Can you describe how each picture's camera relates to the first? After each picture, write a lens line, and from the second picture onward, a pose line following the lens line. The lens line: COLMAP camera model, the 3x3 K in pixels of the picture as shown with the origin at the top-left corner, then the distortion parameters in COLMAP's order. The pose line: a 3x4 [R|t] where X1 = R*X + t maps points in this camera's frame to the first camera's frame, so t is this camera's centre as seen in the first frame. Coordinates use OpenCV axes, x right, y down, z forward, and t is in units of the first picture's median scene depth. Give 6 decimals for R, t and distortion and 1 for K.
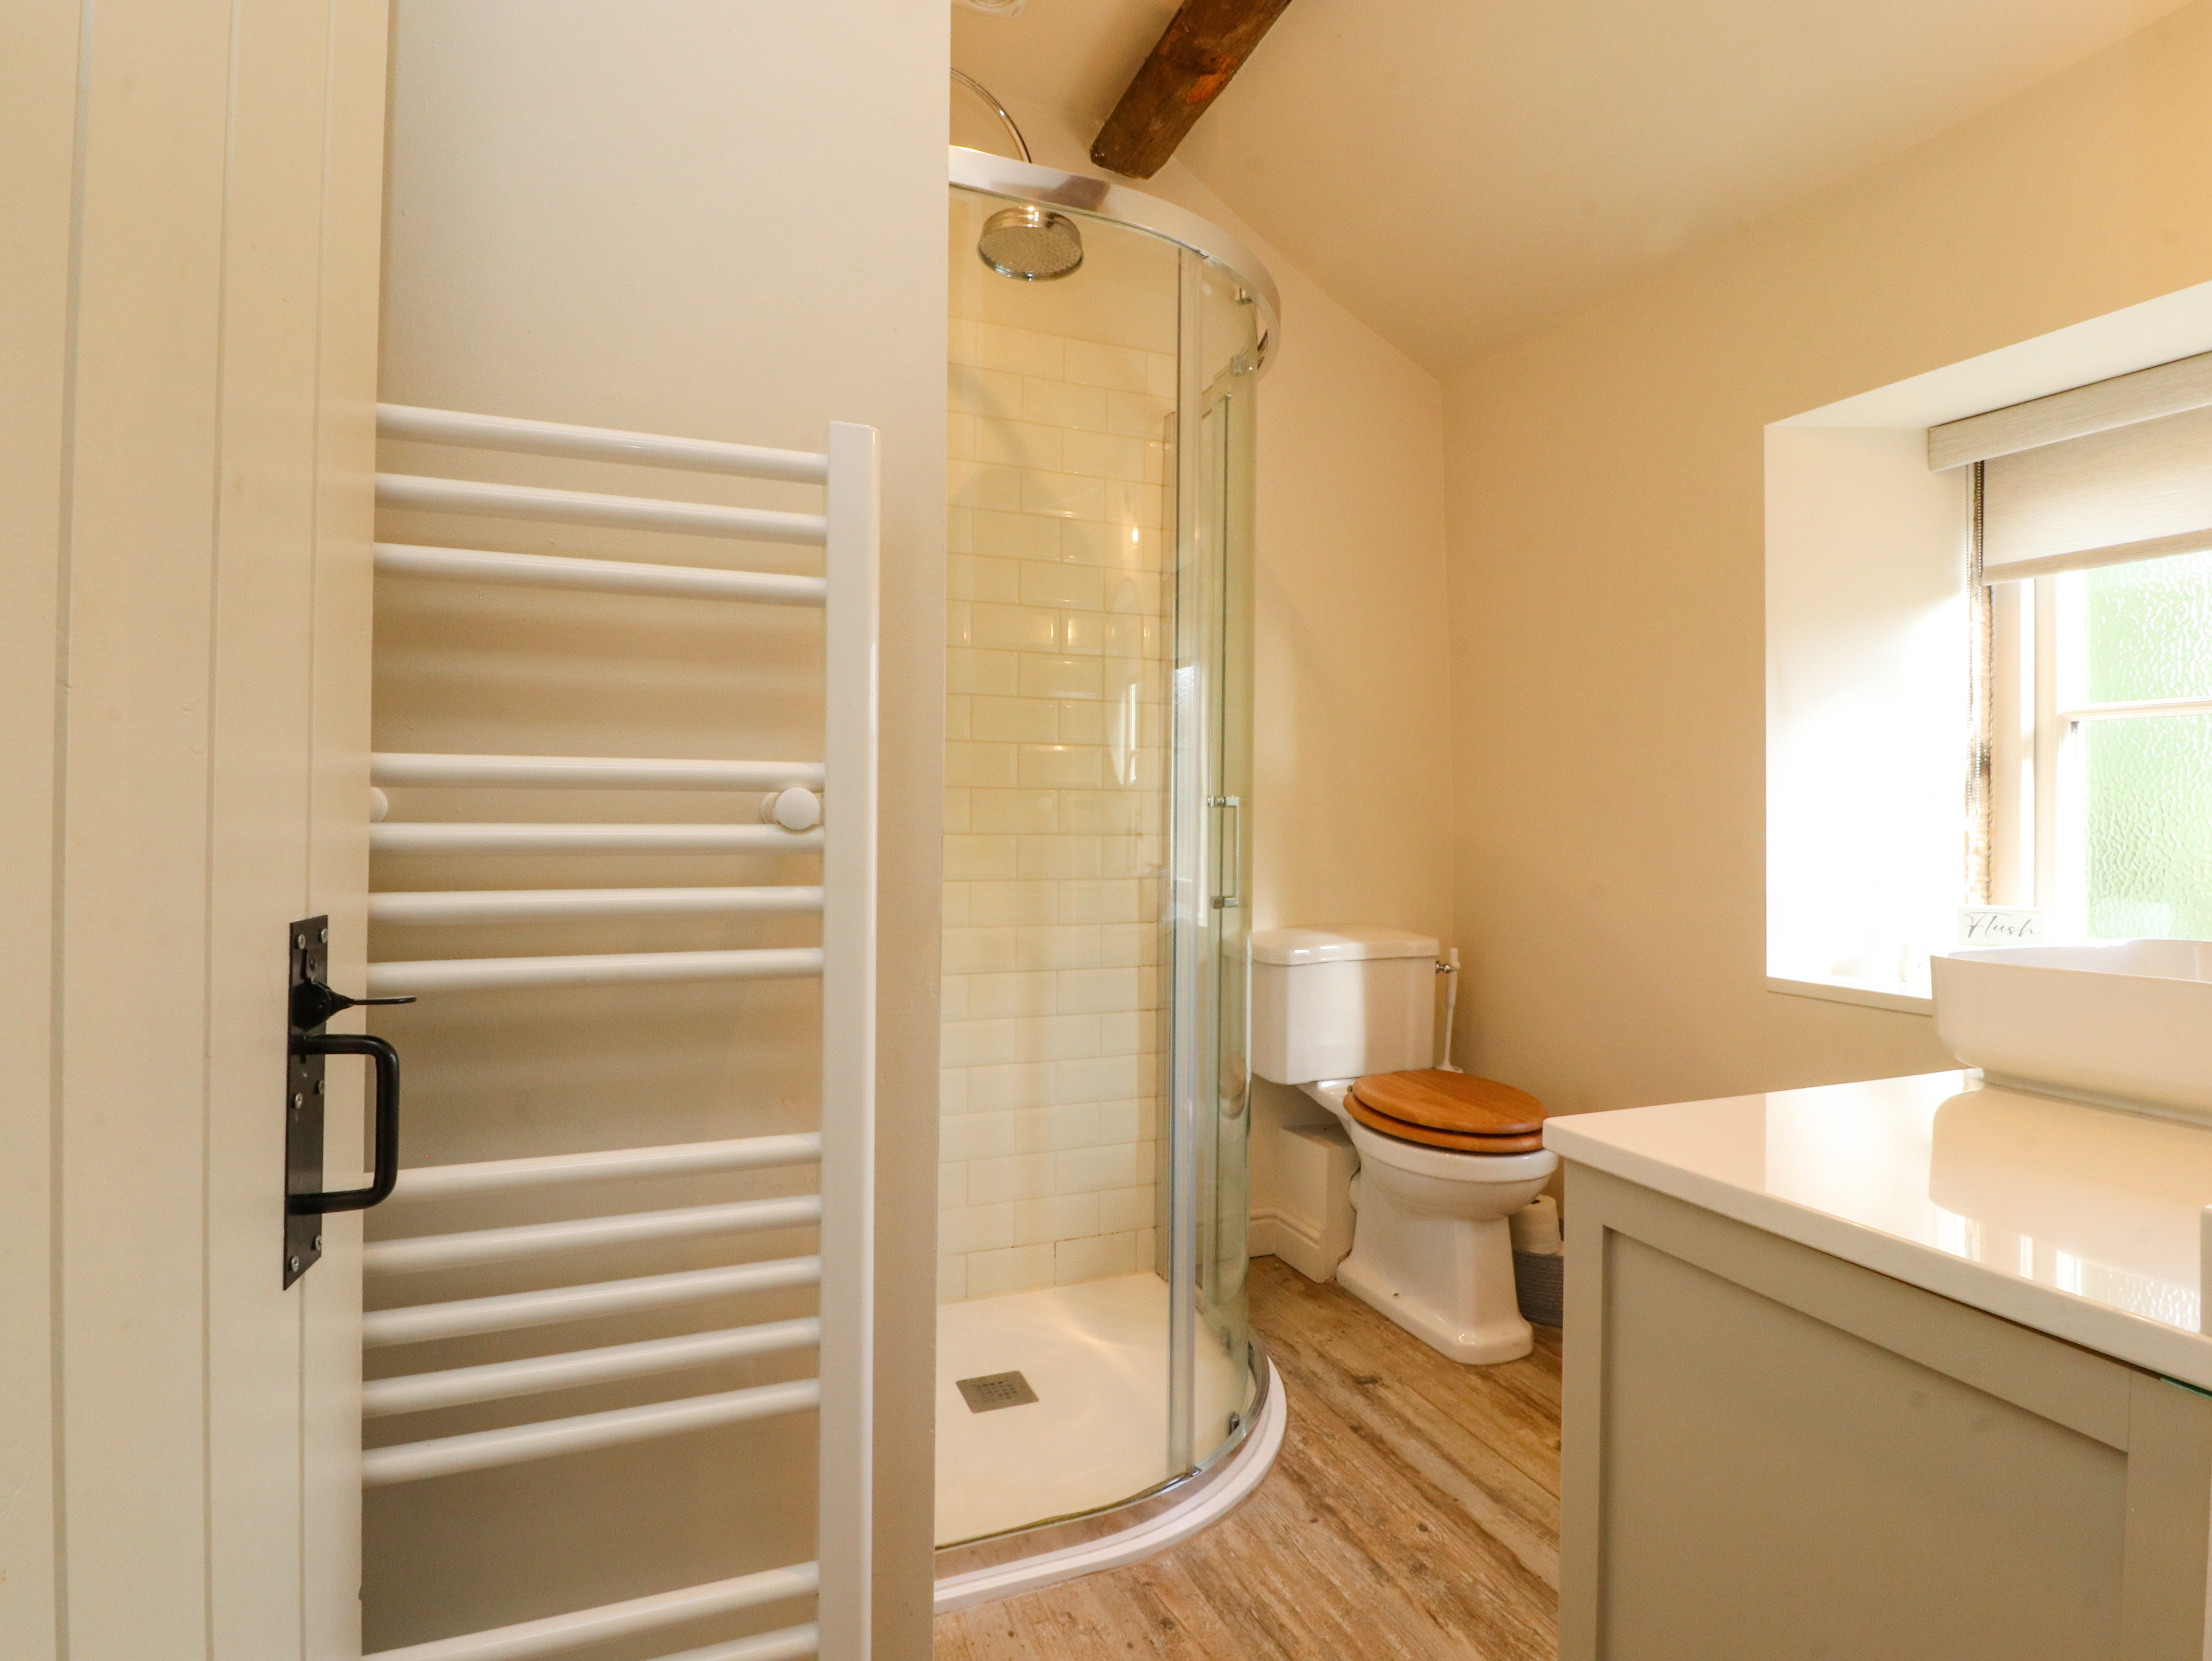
lens RADIAL K [[1165.0, 0, 1092.5], [0, 1165.0, 804.8], [0, 0, 1]] dist [0.001686, -0.015827]
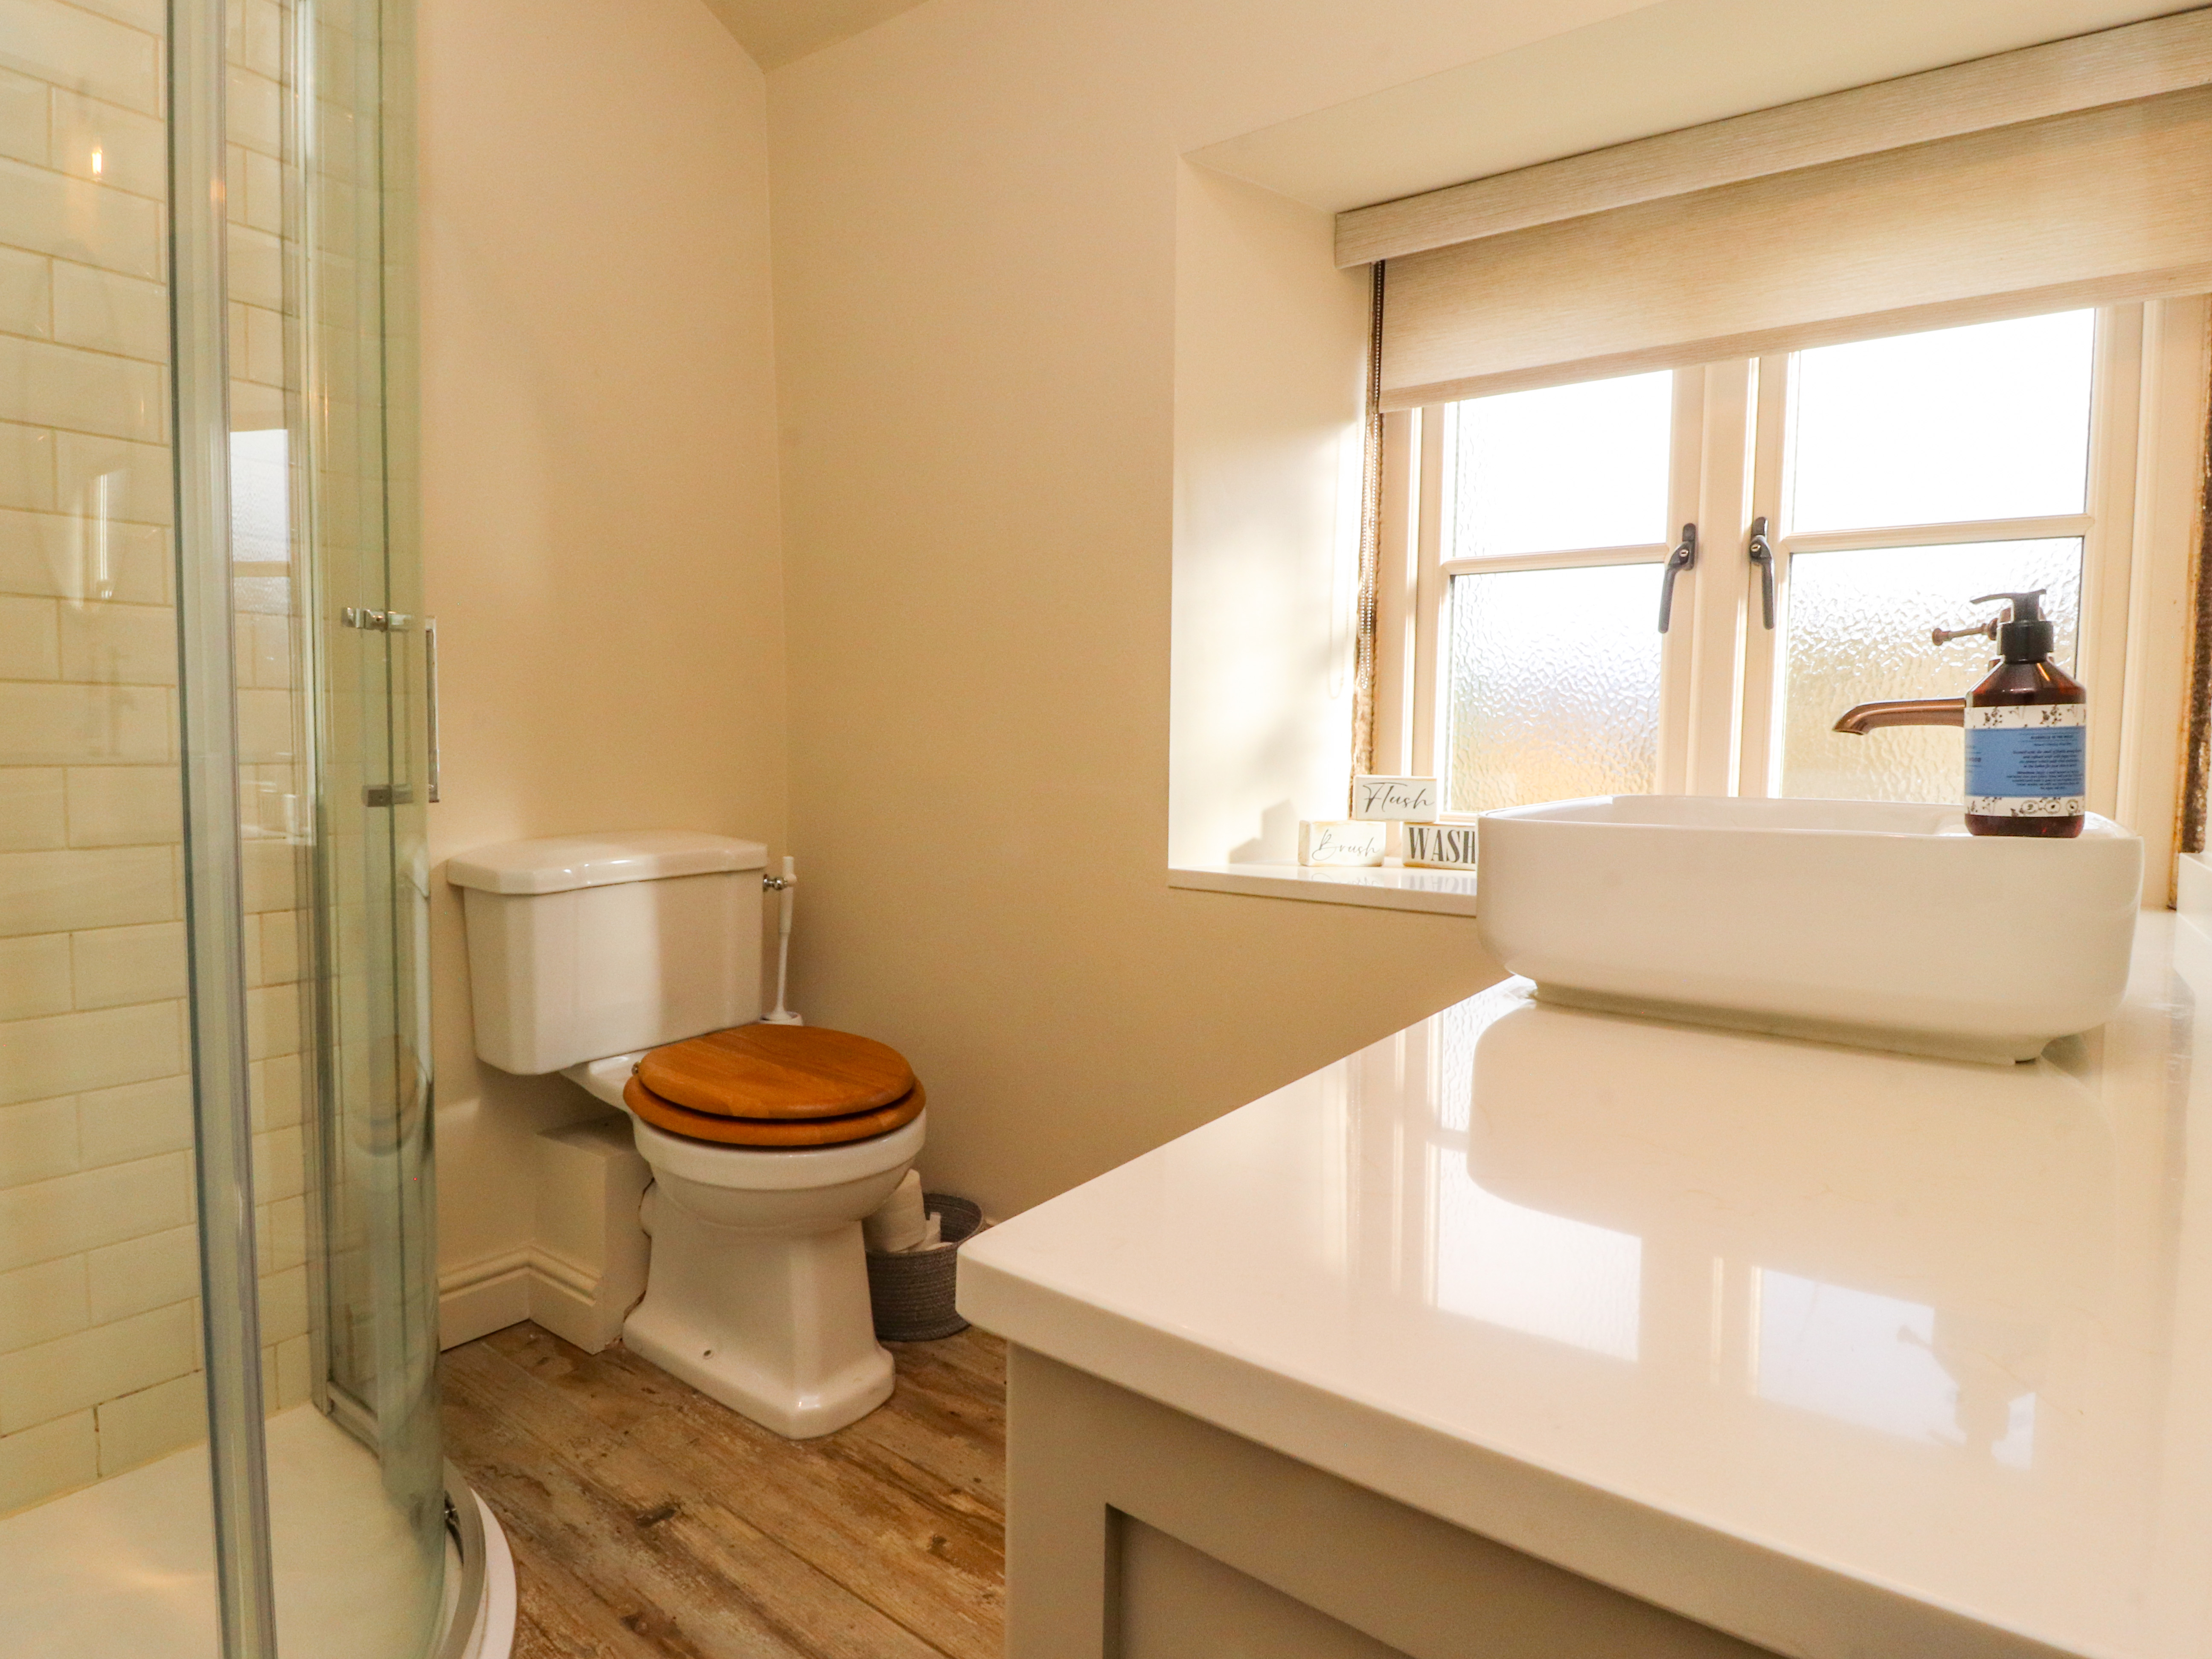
lens RADIAL K [[1164.9, 0, 1092.5], [0, 1164.9, 803.8], [0, 0, 1]] dist [0.001686, -0.015827]
pose [[0.855833, -0.027499, 0.516520, 0.115950], [-0.008537, 0.997699, 0.067261, 0.047534], [-0.517181, -0.061974, 0.853629, 0.331193]]
